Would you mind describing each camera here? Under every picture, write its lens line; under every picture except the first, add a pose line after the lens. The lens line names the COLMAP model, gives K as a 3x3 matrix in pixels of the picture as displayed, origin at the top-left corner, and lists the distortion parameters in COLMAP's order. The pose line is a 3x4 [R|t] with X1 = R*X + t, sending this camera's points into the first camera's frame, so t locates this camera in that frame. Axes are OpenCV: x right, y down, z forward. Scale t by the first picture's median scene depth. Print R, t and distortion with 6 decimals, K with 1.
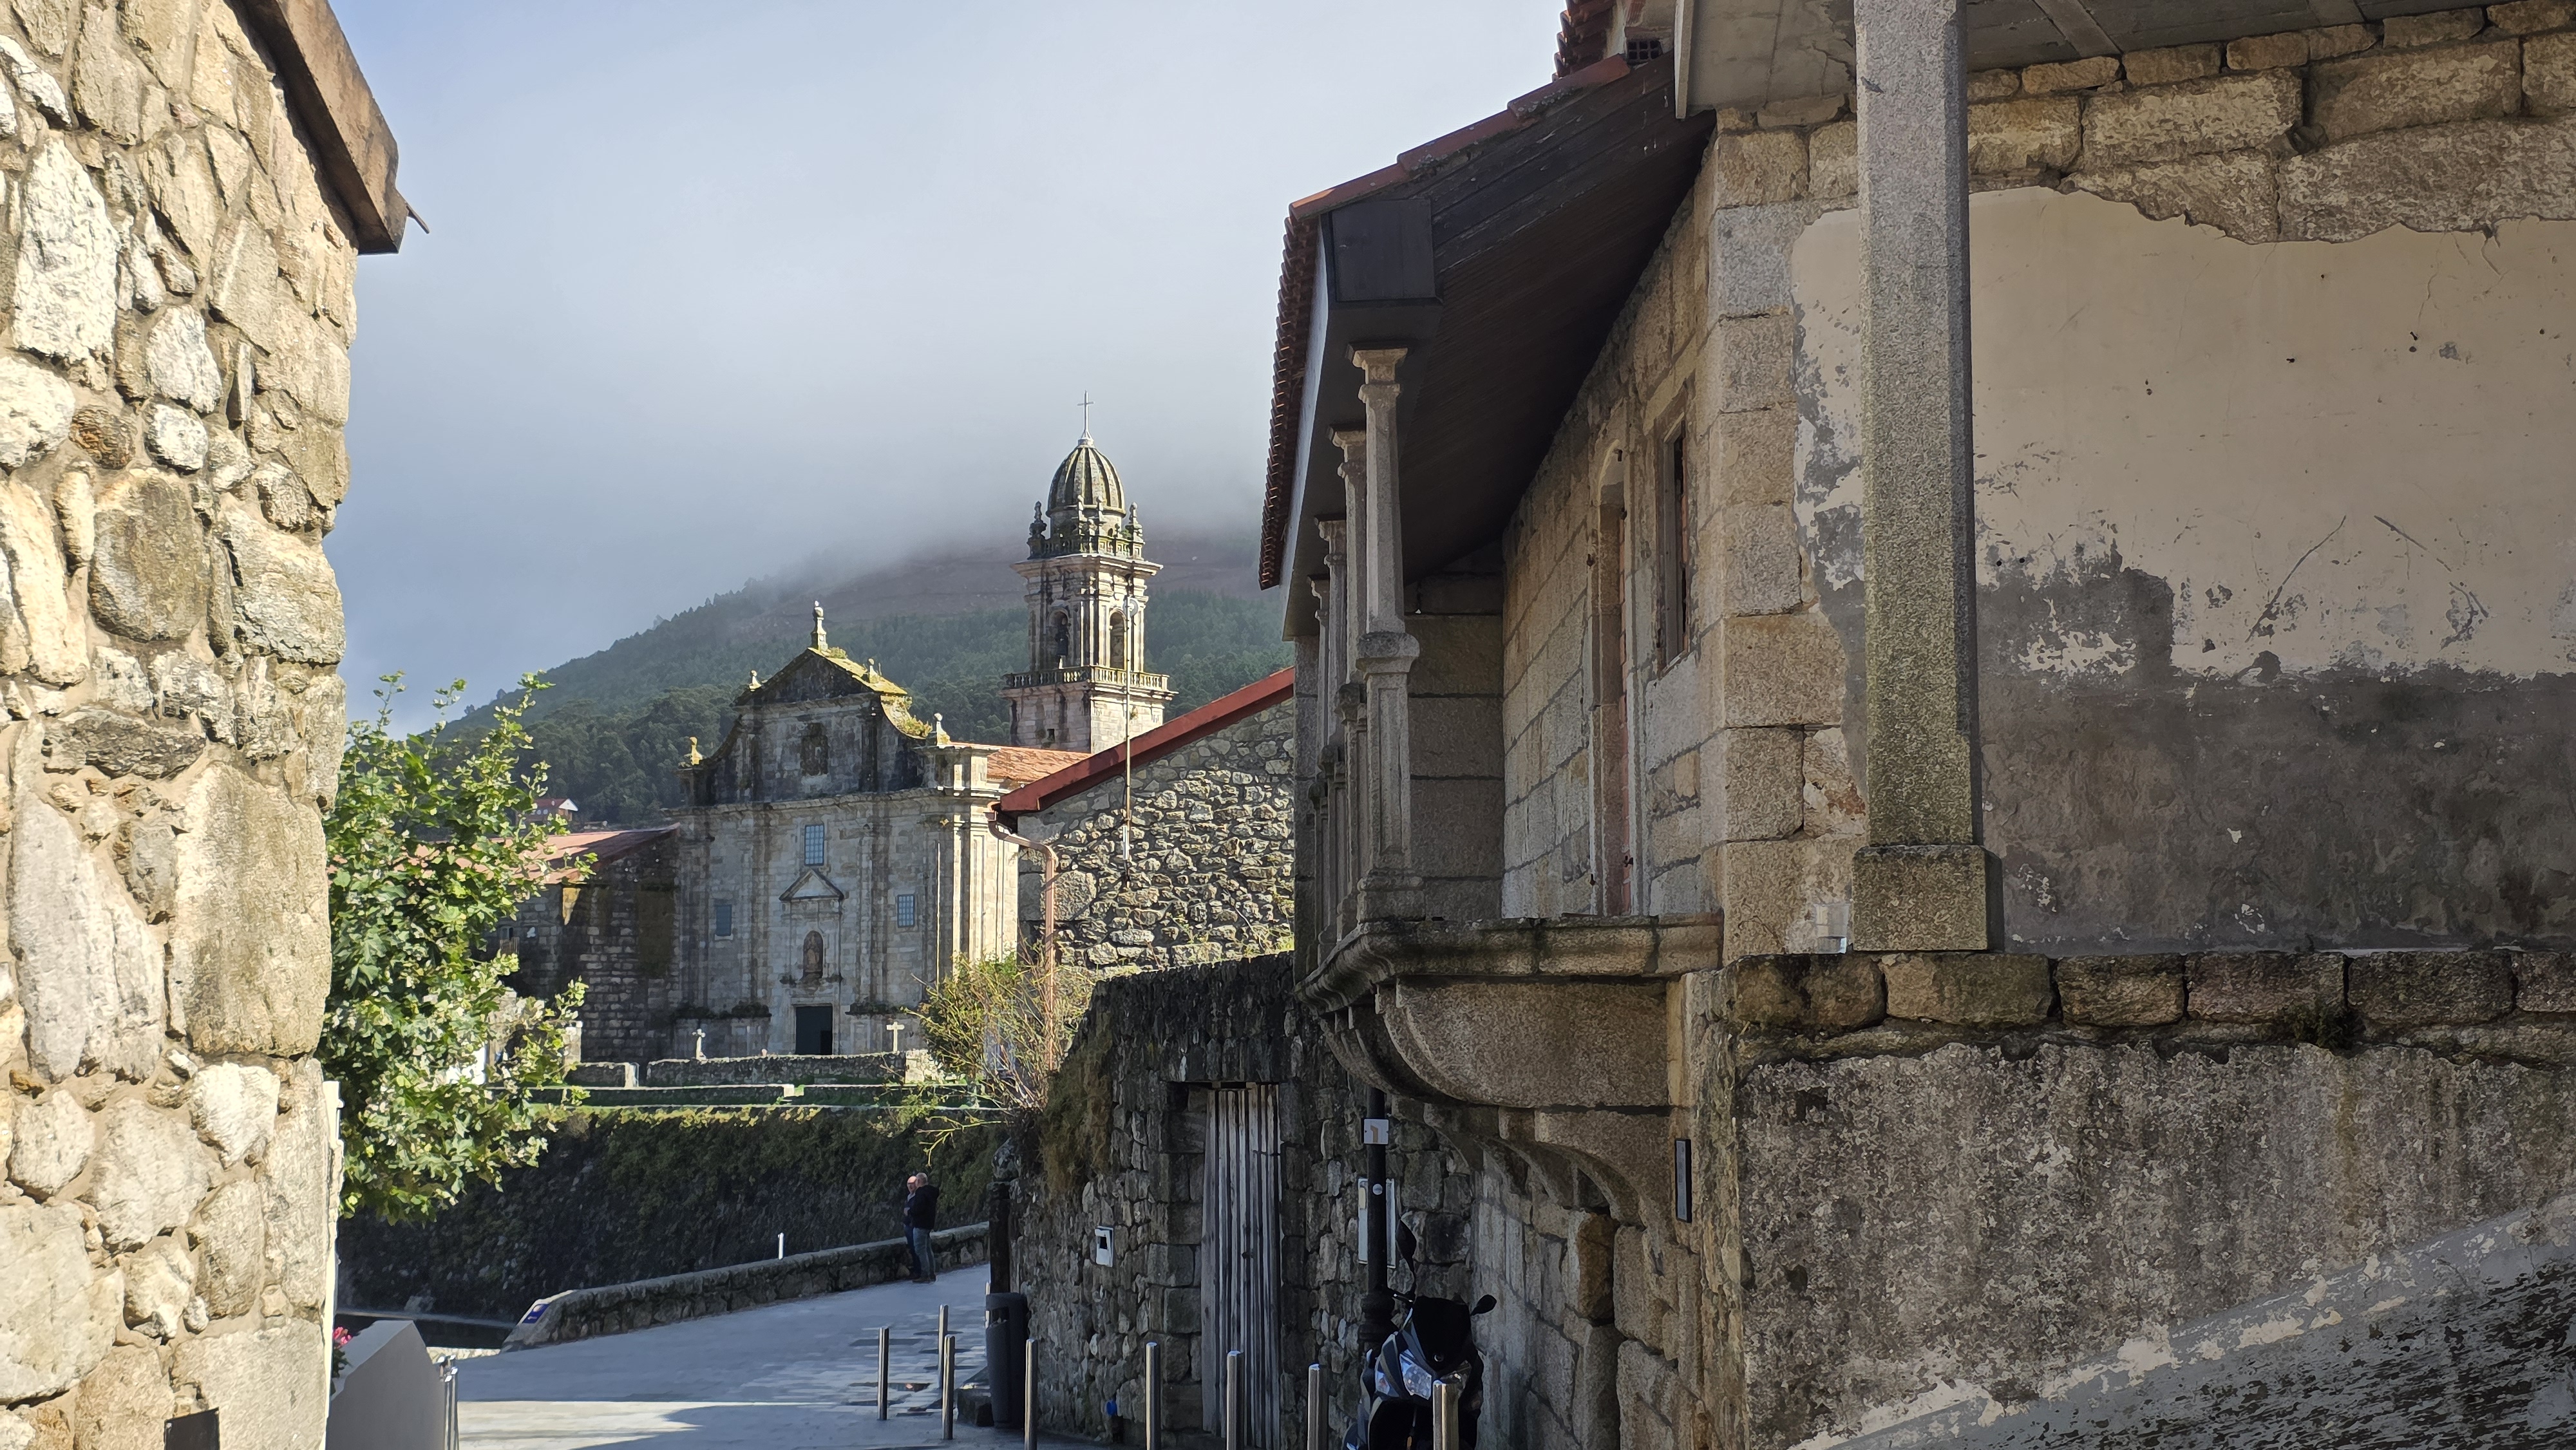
lens RADIAL K [[3584.1, 0, 1324.6], [0, 3584.1, 691.4], [0, 0, 1]] dist [0.267791, -1.223336]
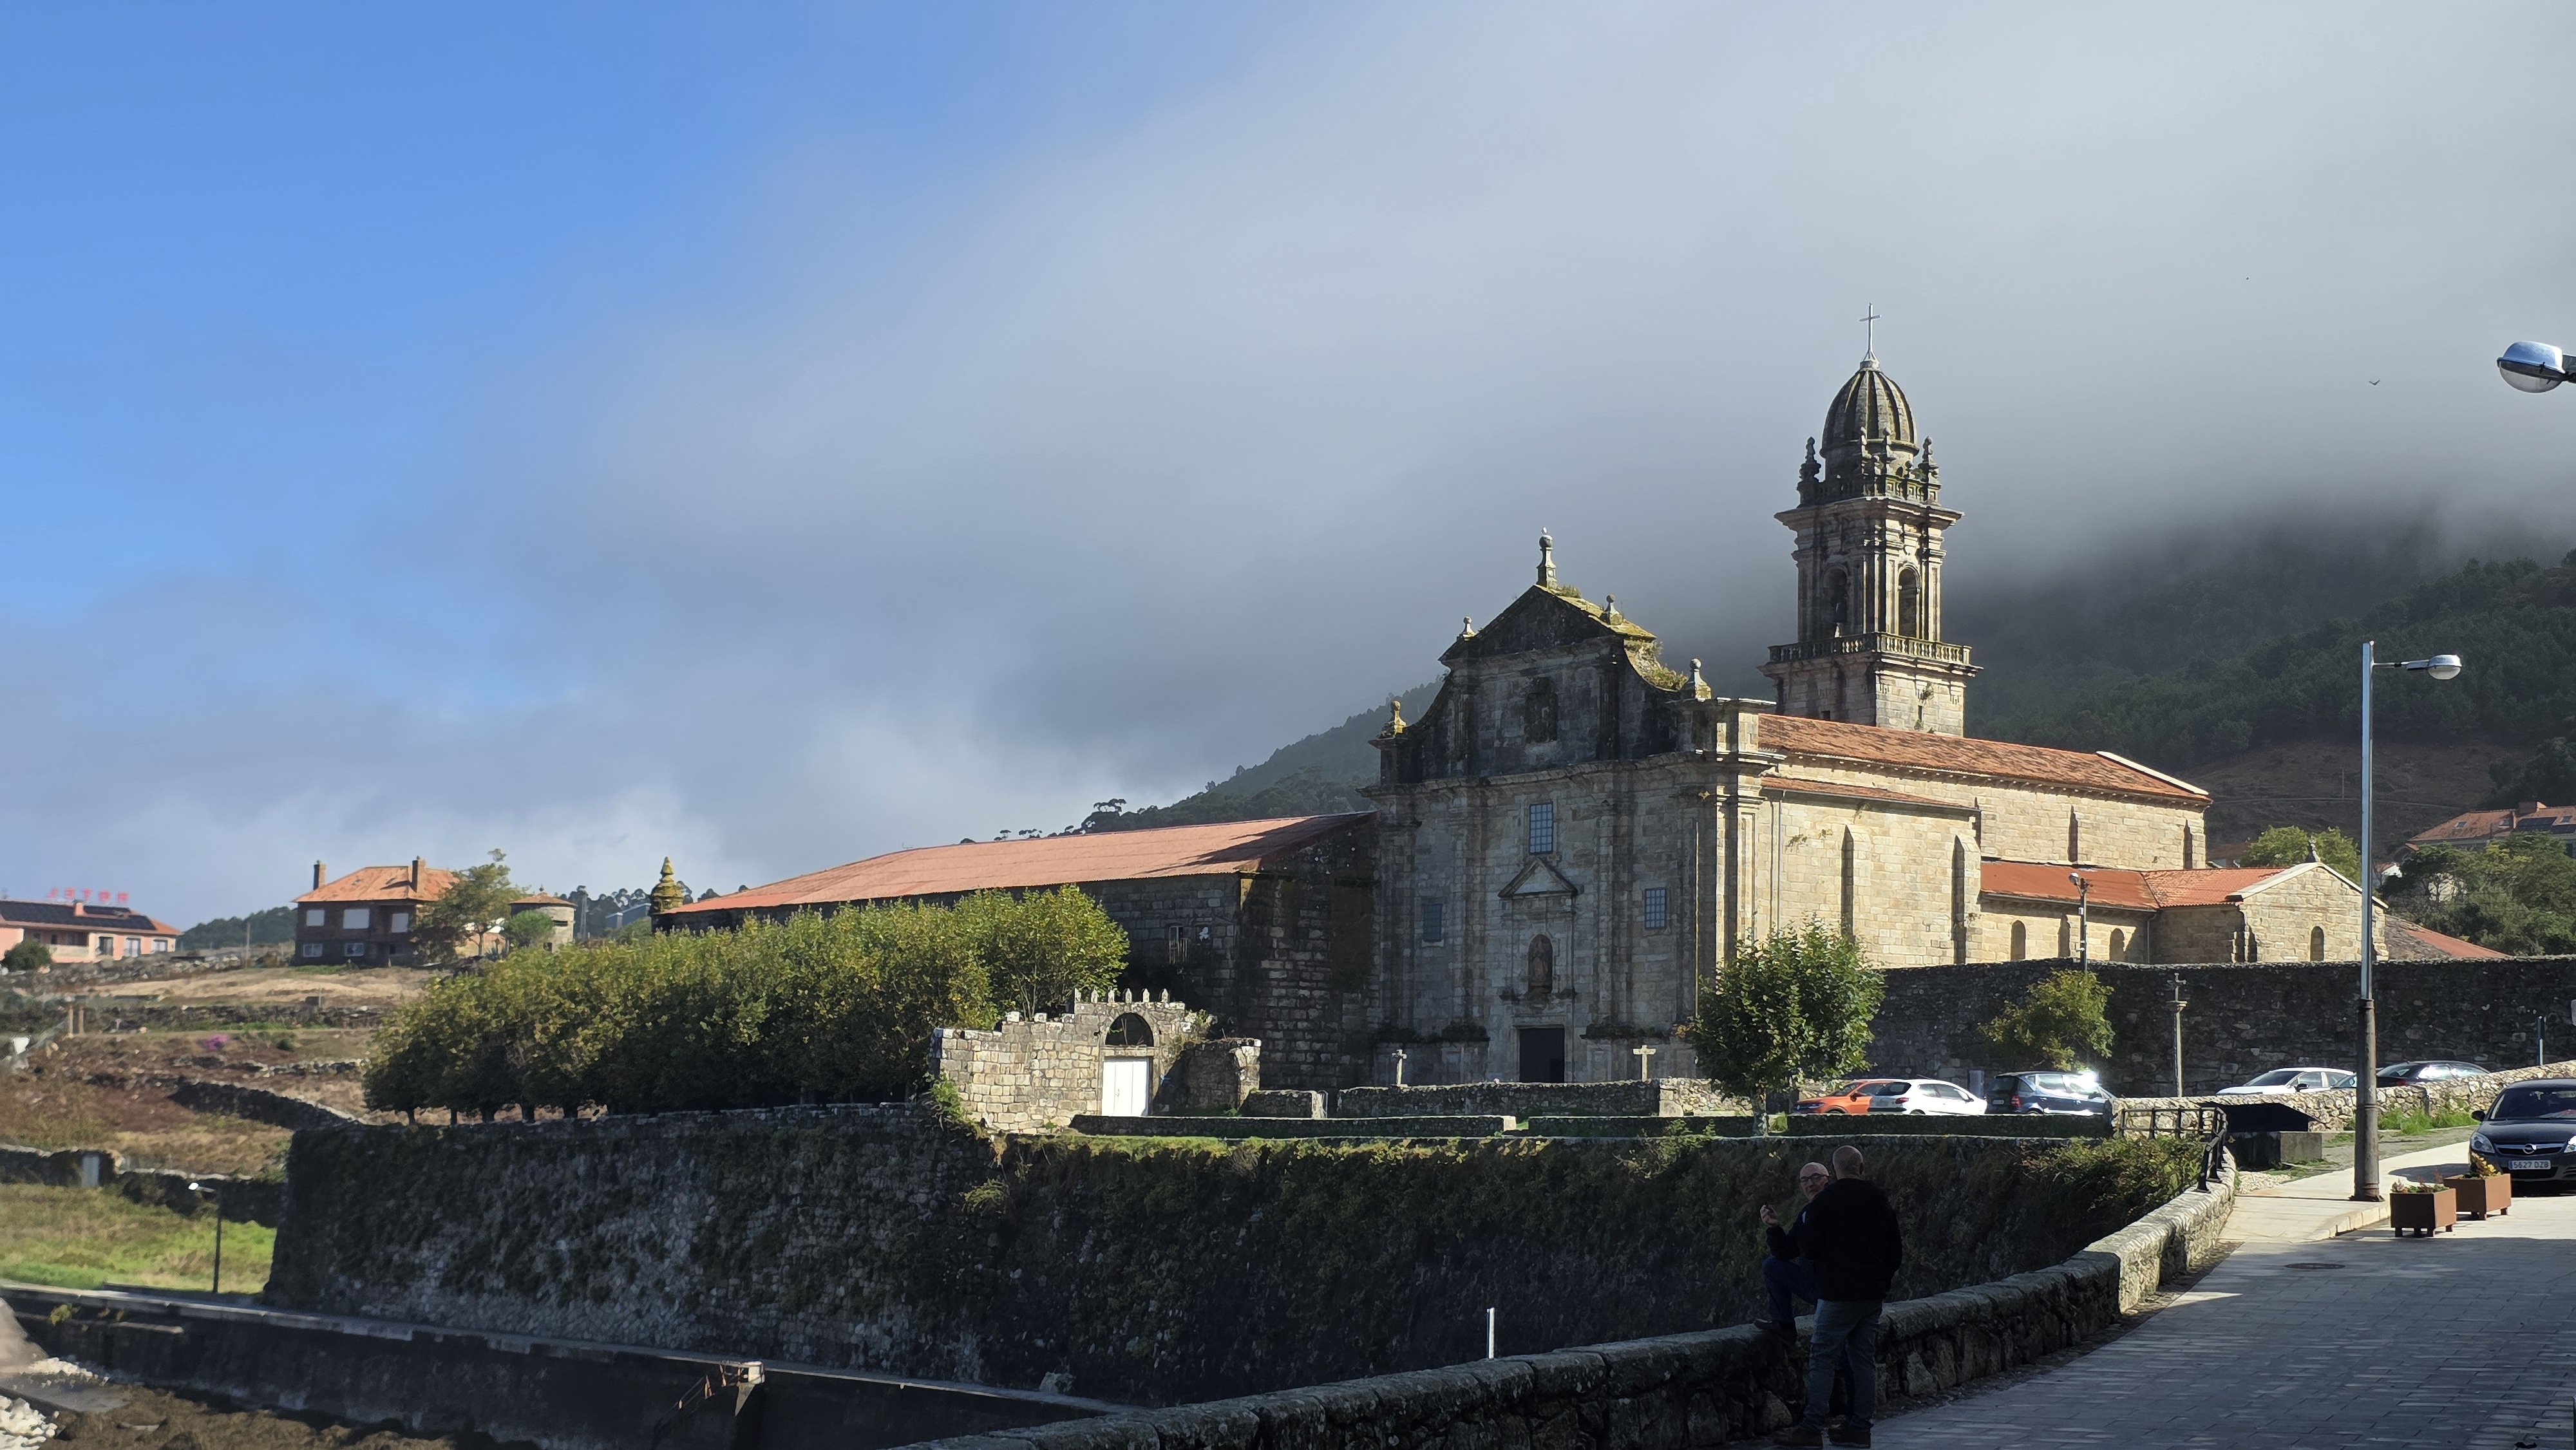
lens RADIAL K [[3582.7, 0, 1342.2], [0, 3582.7, 784.8], [0, 0, 1]] dist [0.288971, -1.420037]
pose [[0.980718, 0.001363, -0.195425, -0.028769], [-0.001014, 0.999998, 0.001882, 0.031377], [0.195428, -0.001647, 0.980717, 0.206292]]
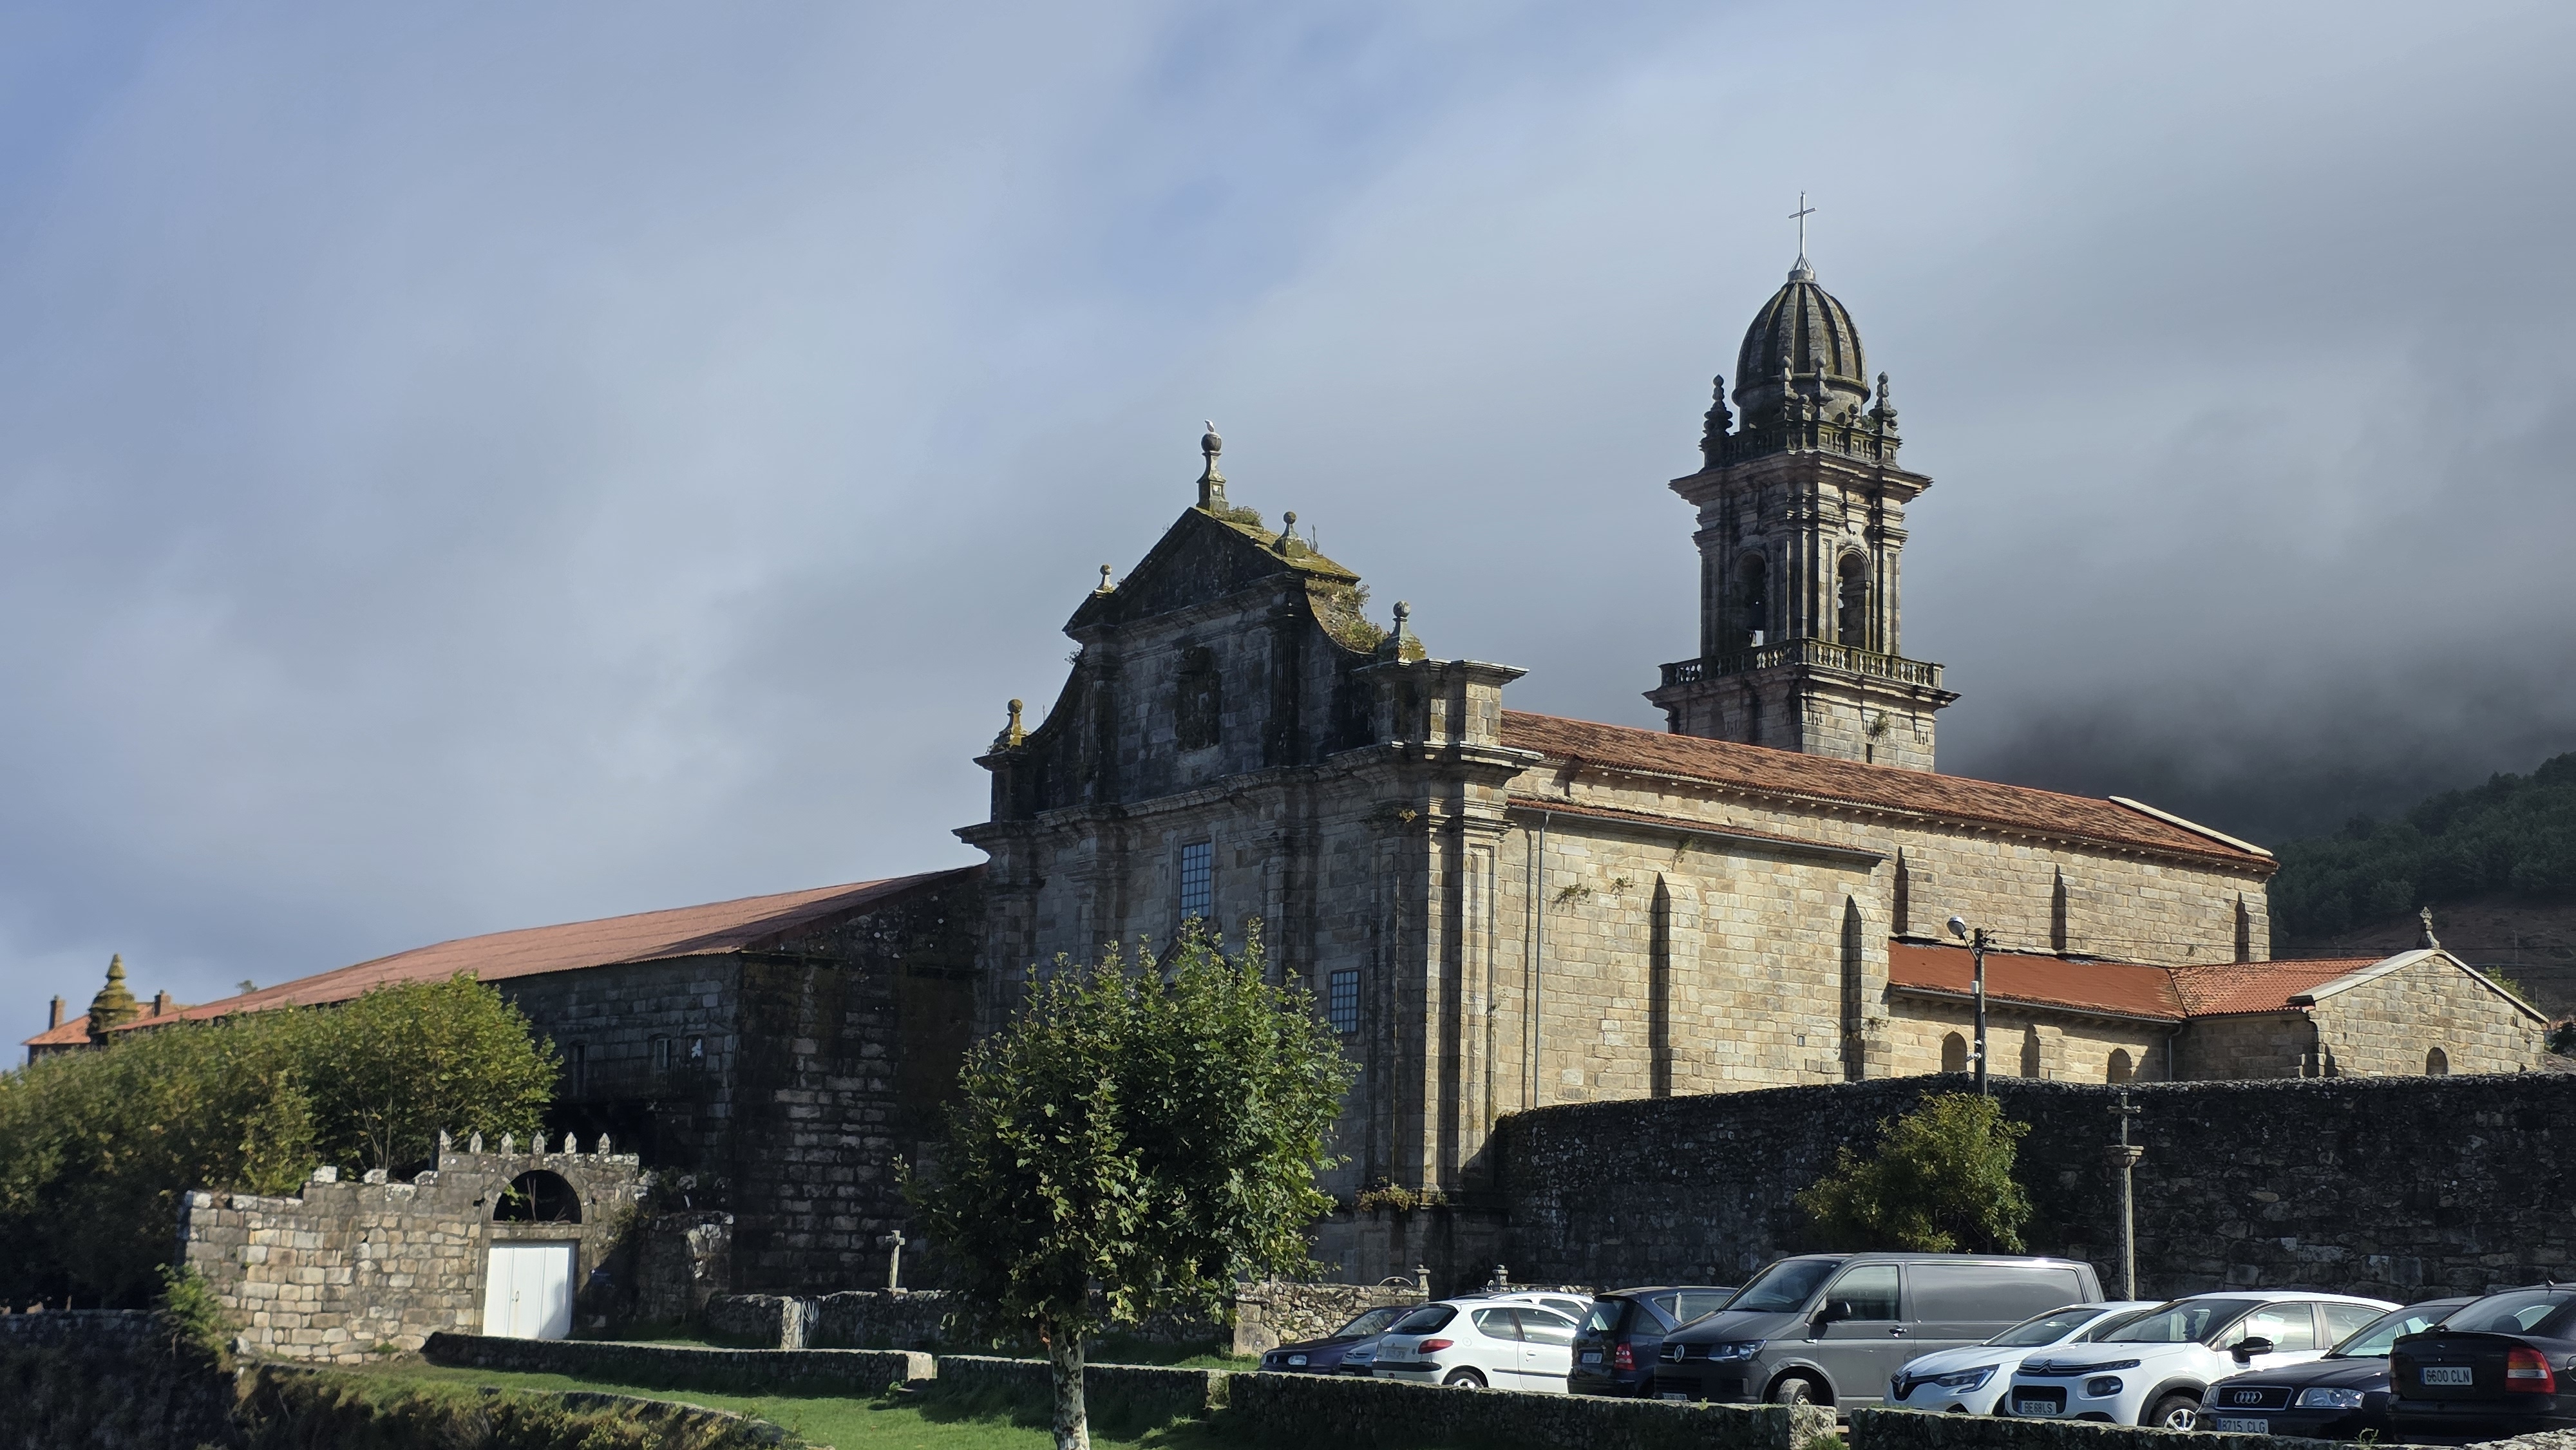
lens RADIAL K [[3578.9, 0, 1235.8], [0, 3578.9, 727.9], [0, 0, 1]] dist [0.232856, -1.010792]
pose [[0.964335, -0.013171, -0.264357, -0.000342], [-0.003668, 0.998000, -0.063105, 0.052883], [0.264659, 0.061824, 0.962358, 0.507173]]
